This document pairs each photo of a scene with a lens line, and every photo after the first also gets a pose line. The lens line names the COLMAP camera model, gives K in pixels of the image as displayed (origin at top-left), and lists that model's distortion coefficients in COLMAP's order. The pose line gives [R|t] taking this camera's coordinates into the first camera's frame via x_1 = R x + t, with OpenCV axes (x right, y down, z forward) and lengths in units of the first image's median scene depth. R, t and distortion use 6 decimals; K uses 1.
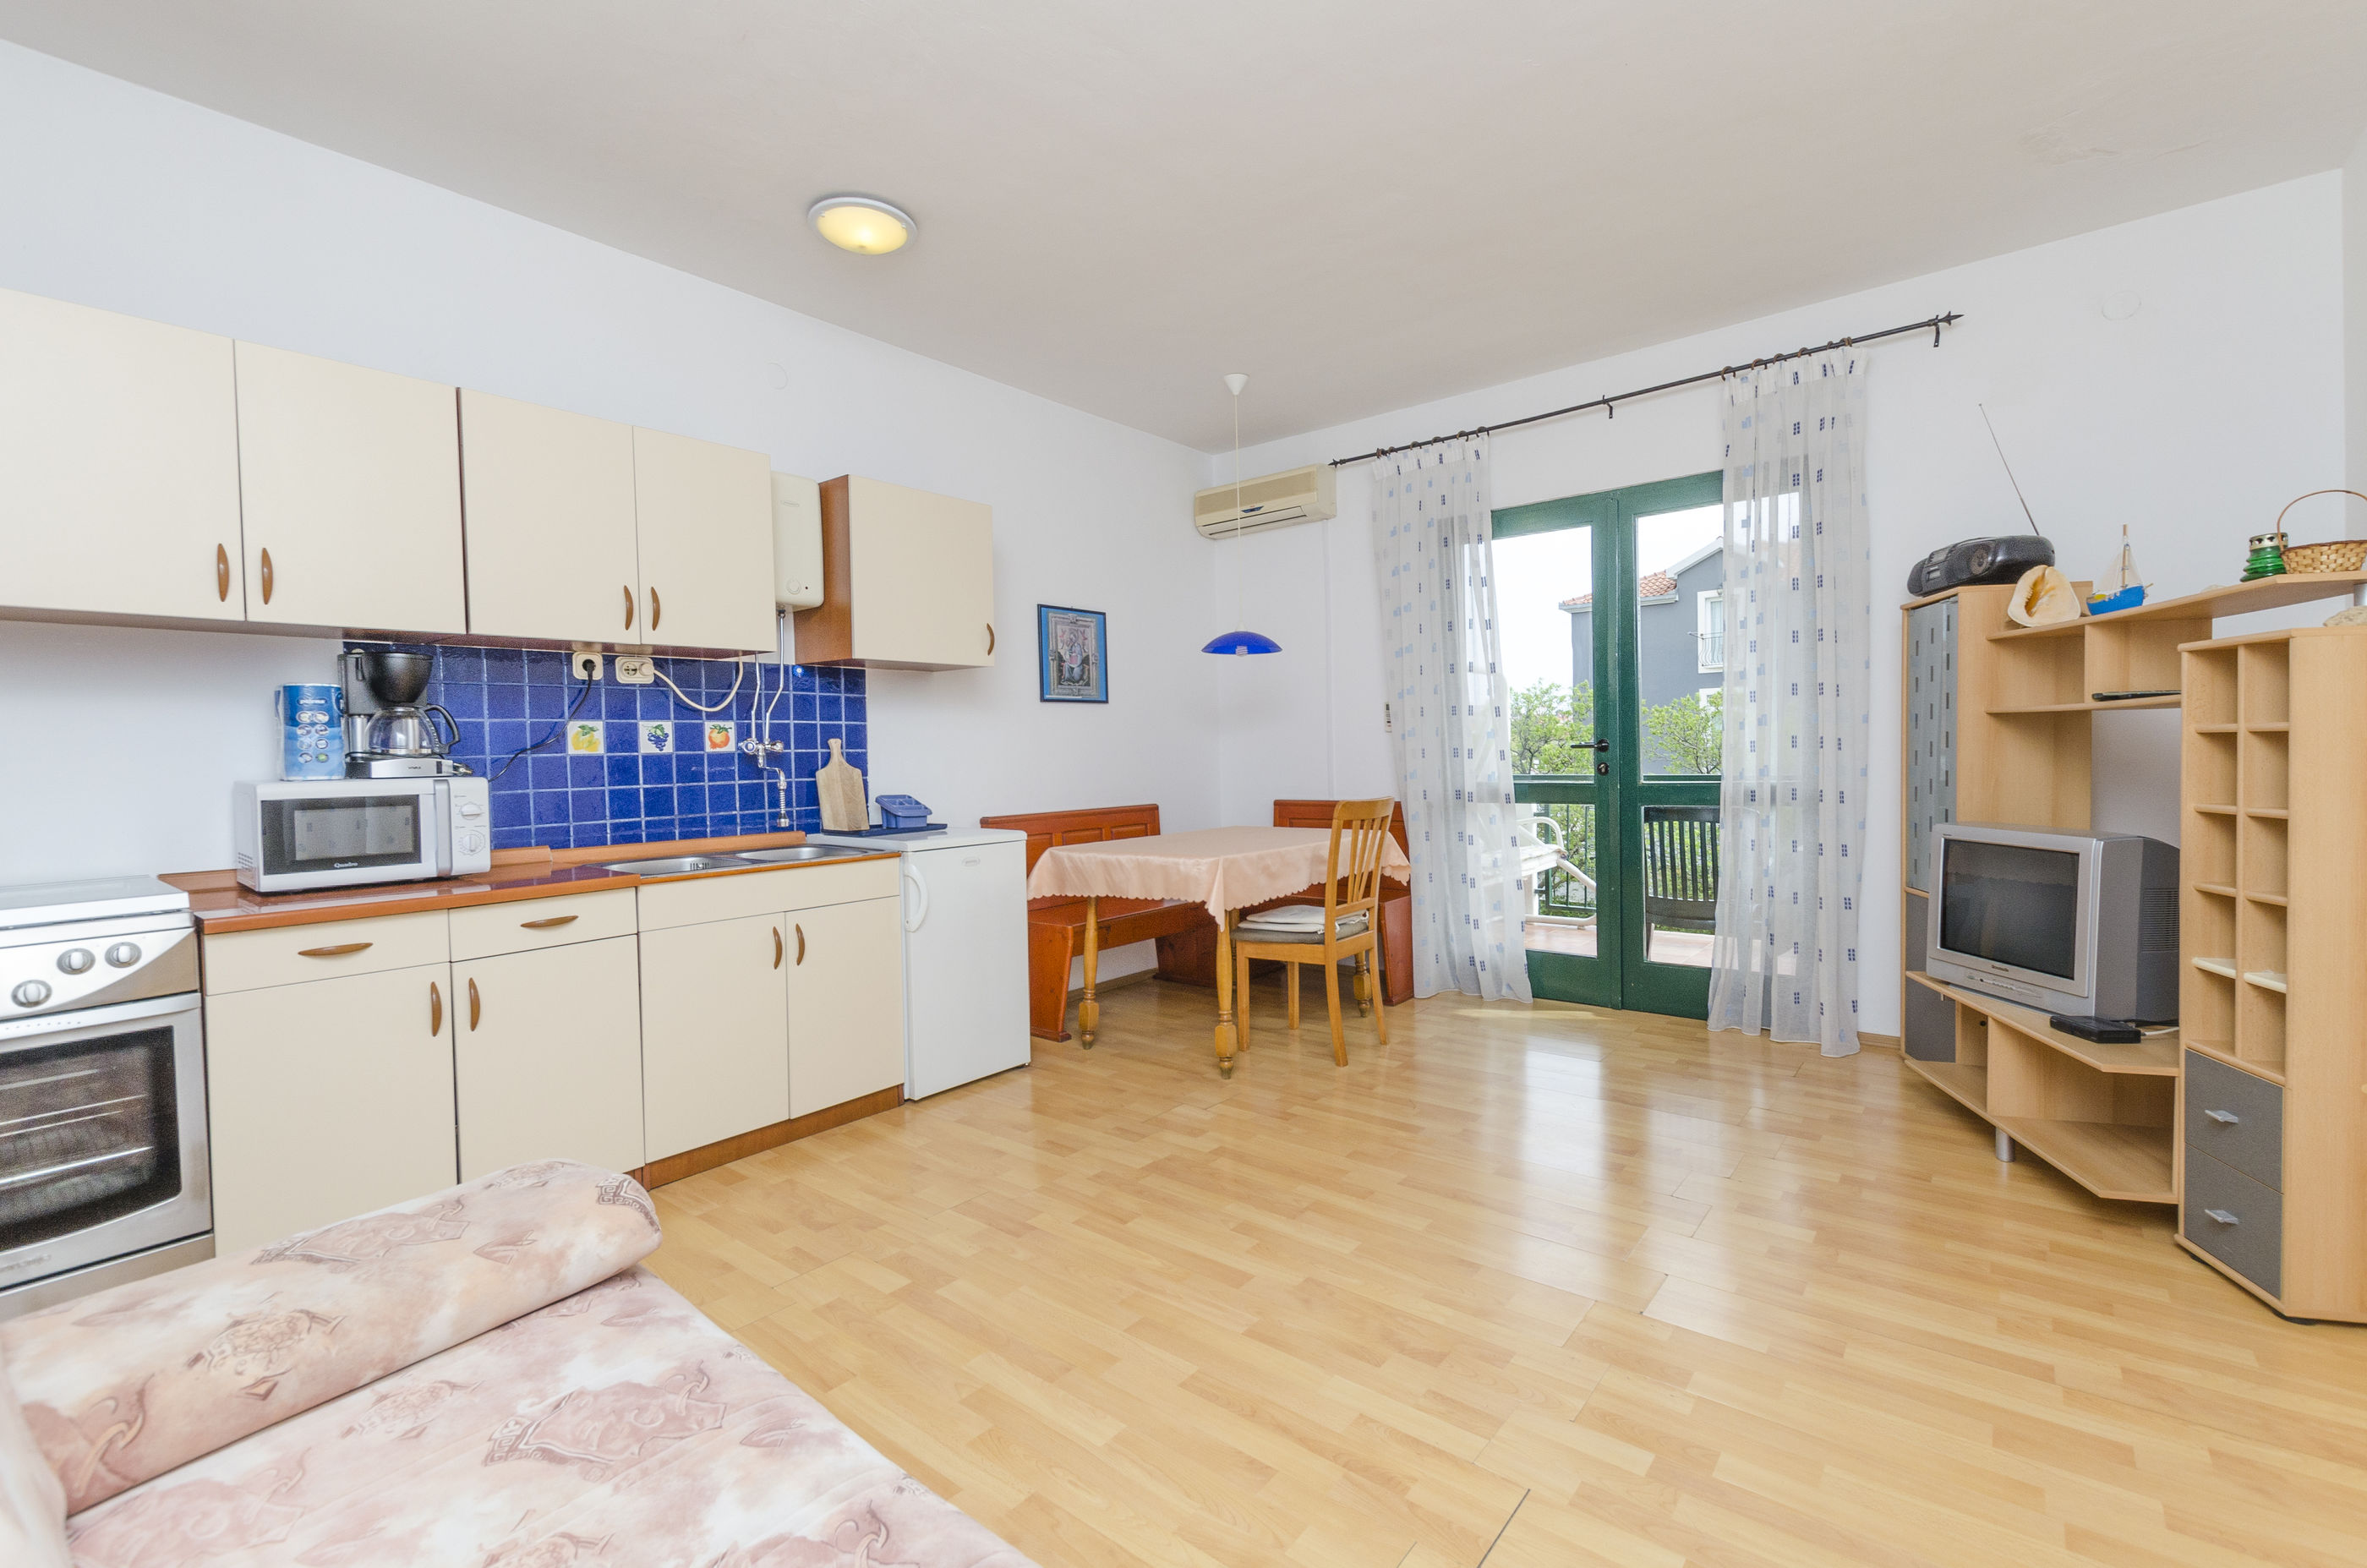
lens RADIAL K [[1021.1, 0, 1195.2], [0, 1021.1, 783.1], [0, 0, 1]] dist [0.003706, -0.001023]
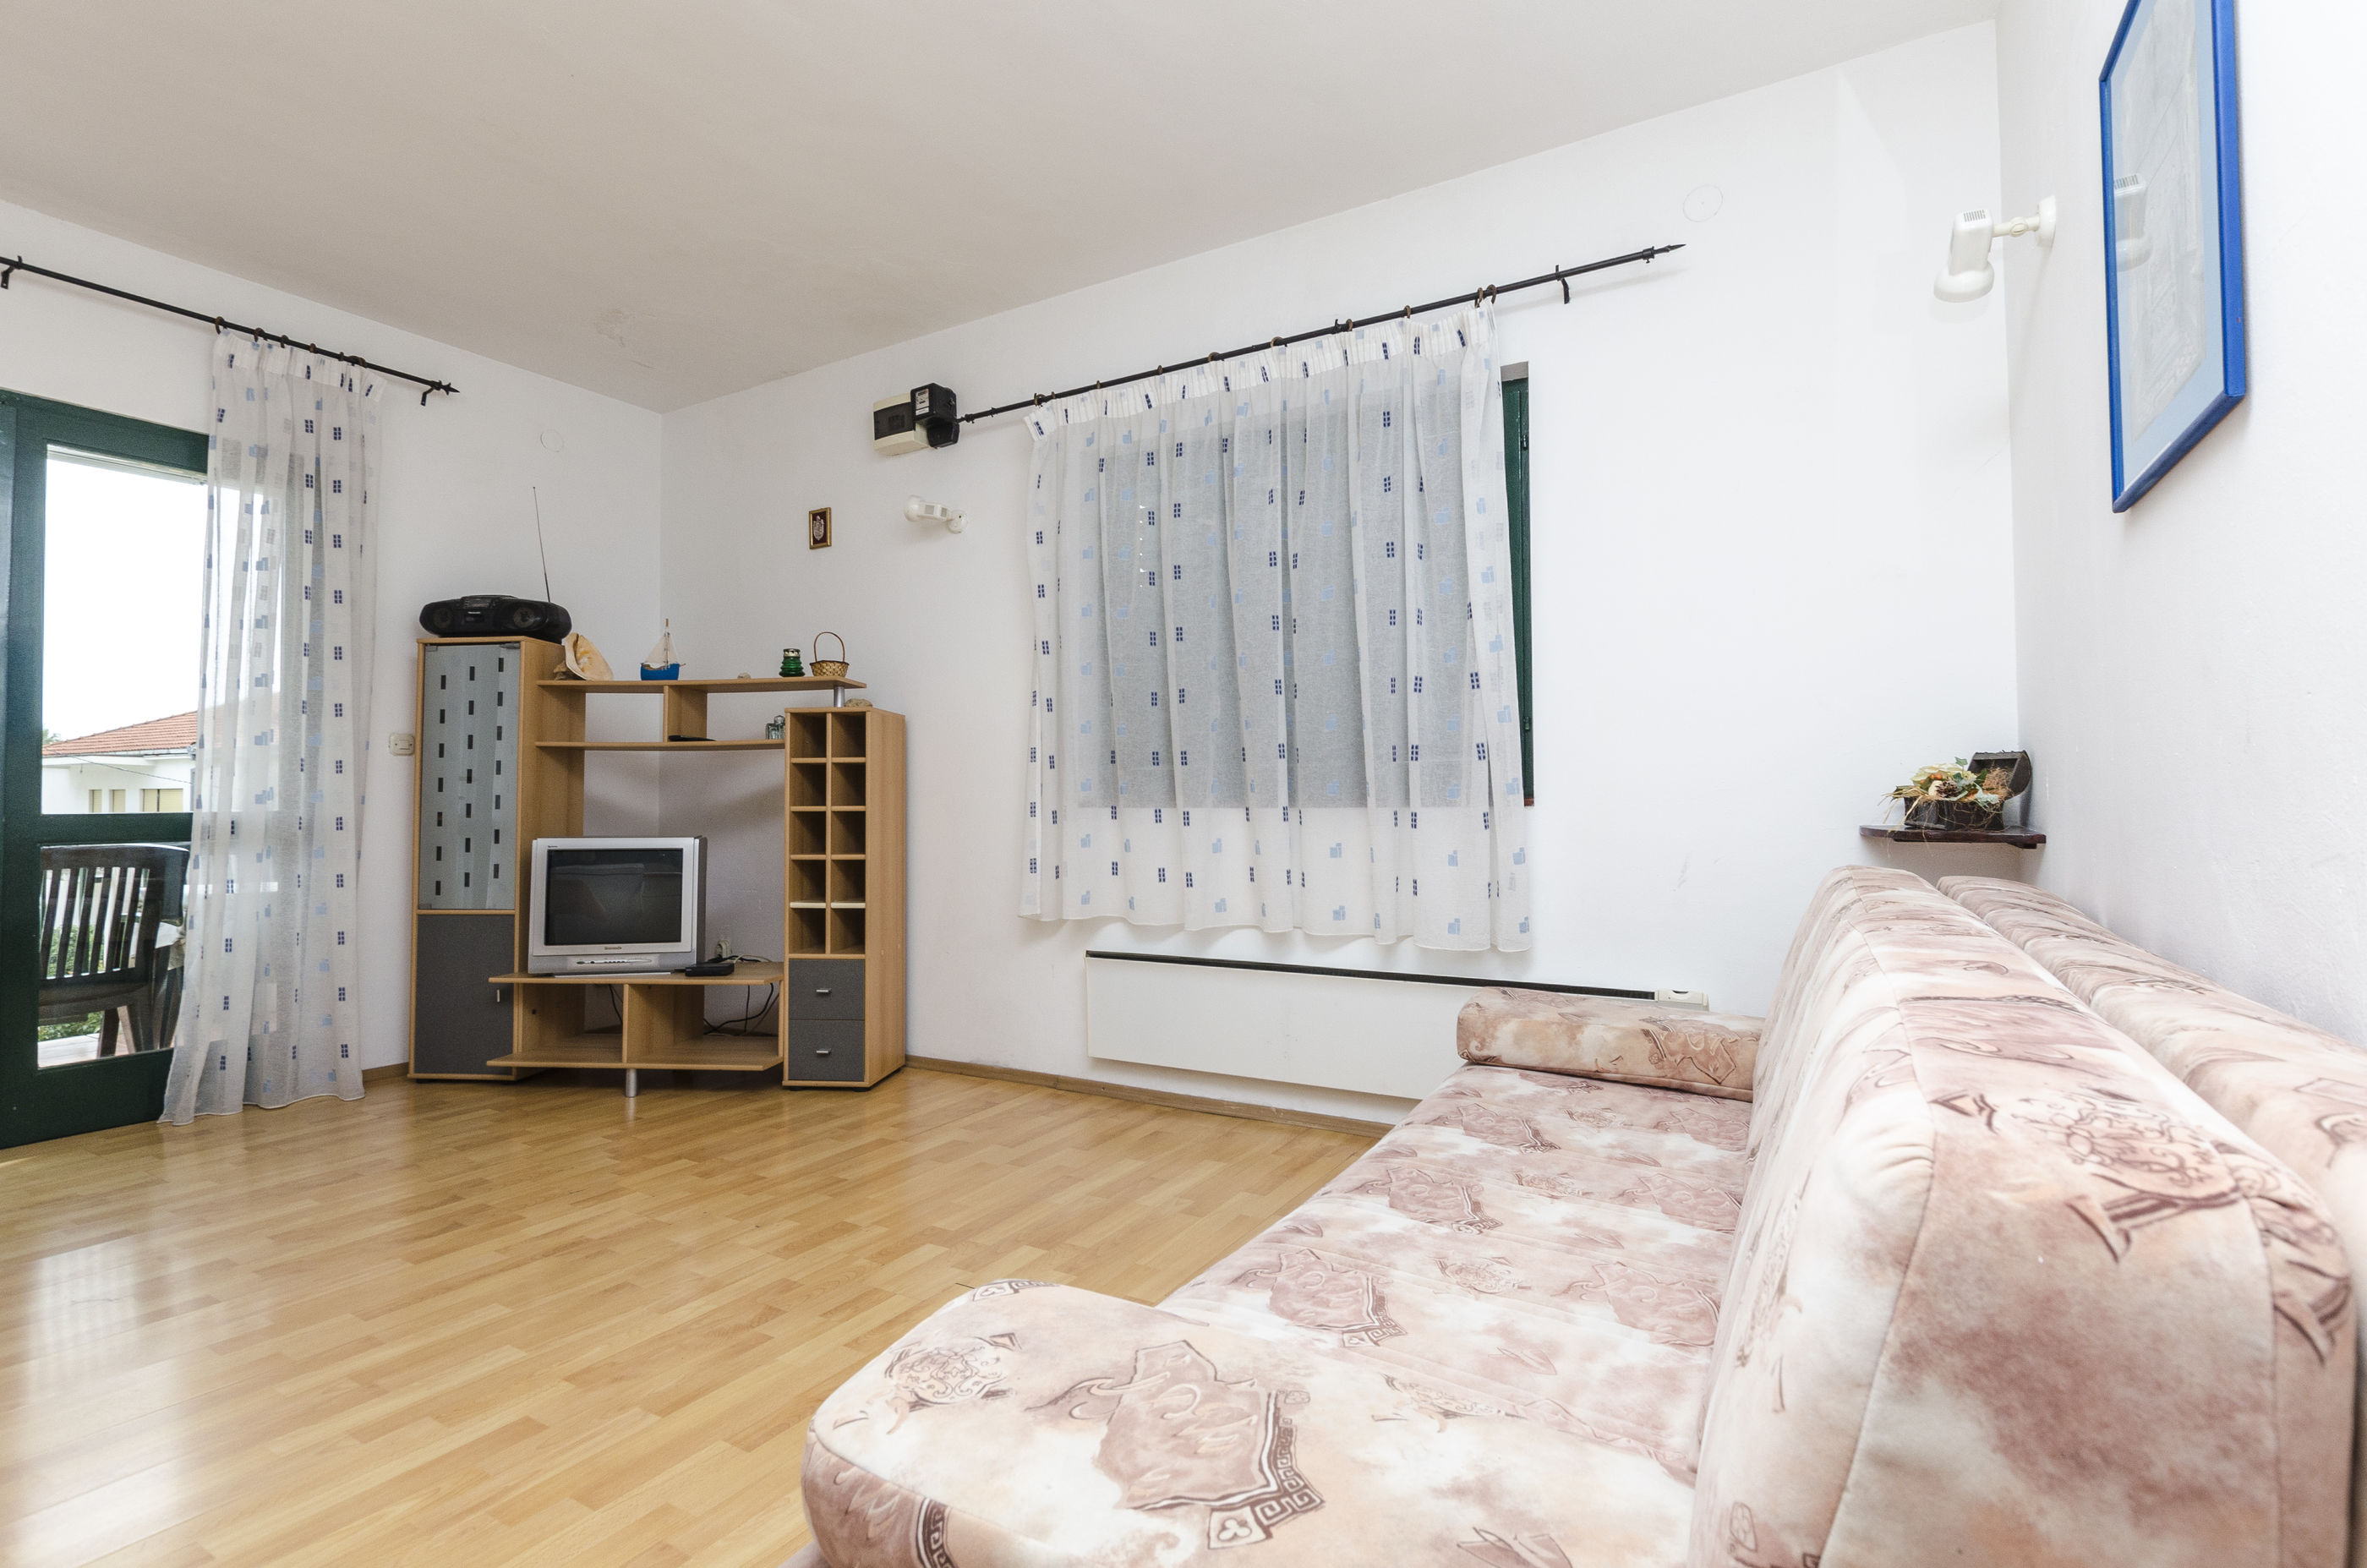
lens RADIAL K [[1078.3, 0, 1190.5], [0, 1078.3, 777.3], [0, 0, 1]] dist [-0.002552, -0.001175]
pose [[-0.148598, 0.049466, 0.987660, -0.529144], [0.038281, 0.998287, -0.044239, 0.048420], [-0.988157, 0.031235, -0.150237, 0.412193]]
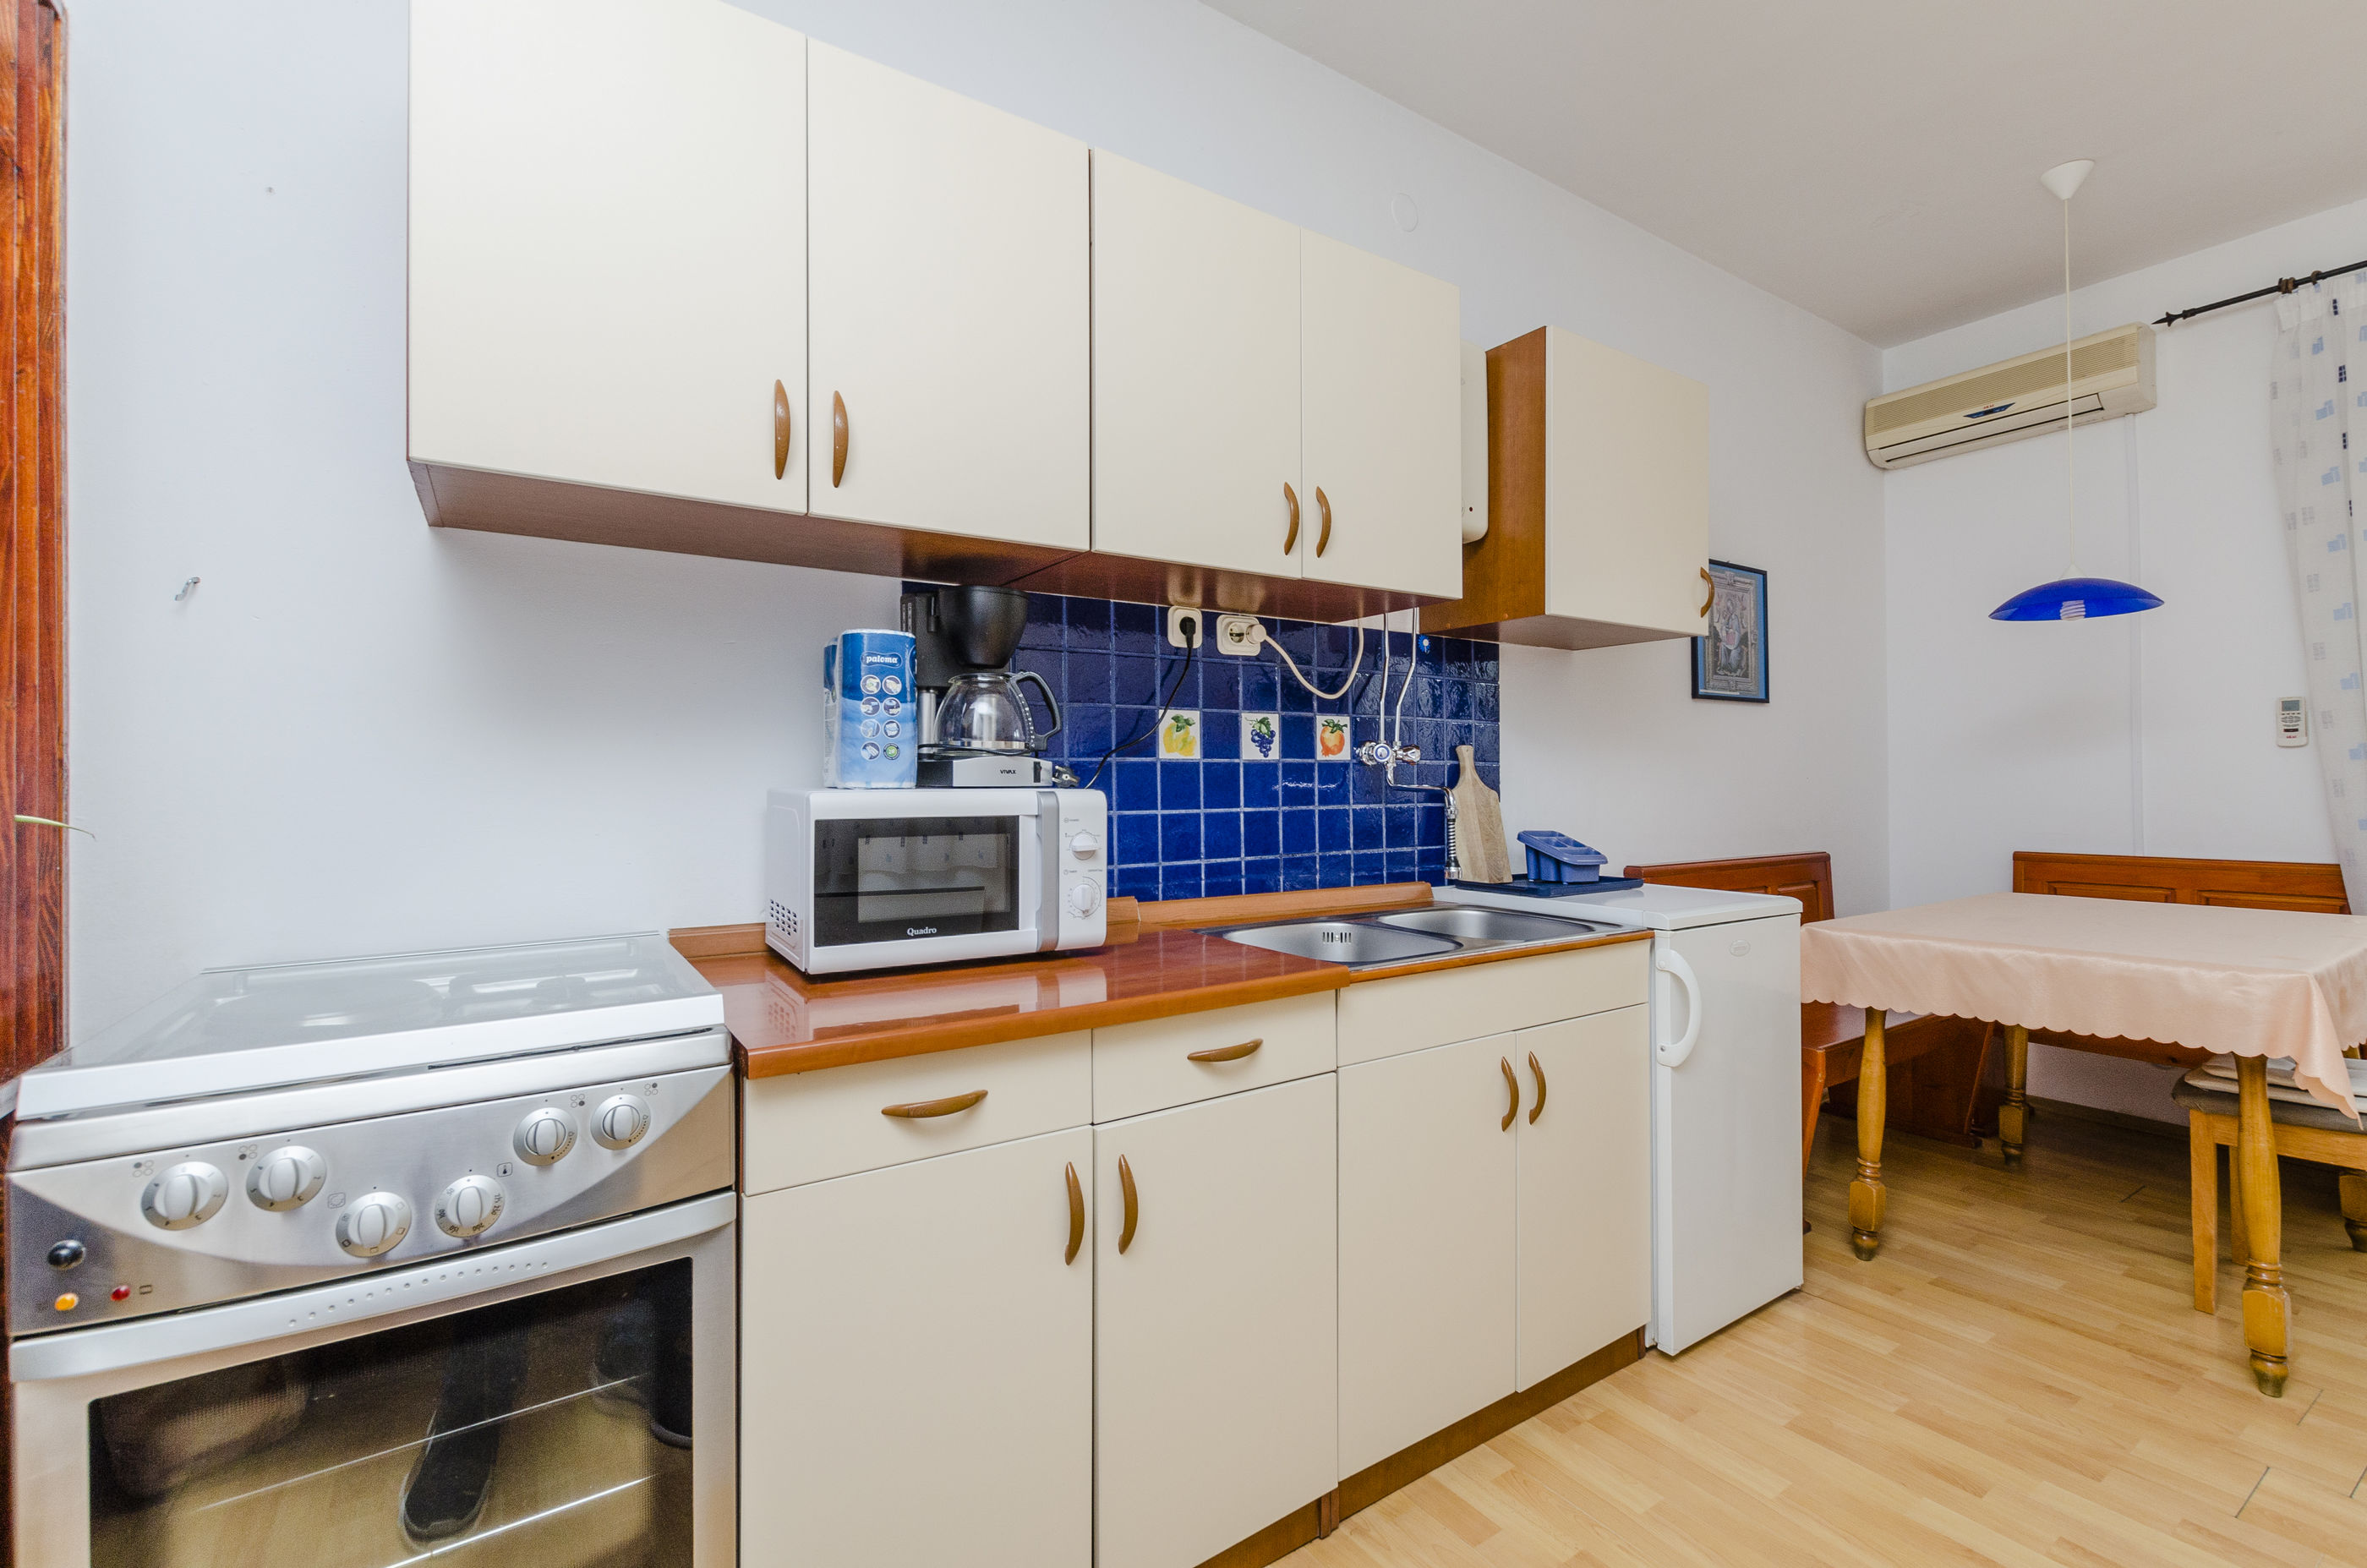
lens RADIAL K [[1021.1, 0, 1191.7], [0, 1021.1, 779.8], [0, 0, 1]] dist [0.003706, -0.001023]
pose [[0.953336, 0.012664, -0.301645, -0.359932], [-0.023157, 0.999244, -0.031236, 0.005111], [0.301021, 0.036763, 0.952909, 0.342510]]
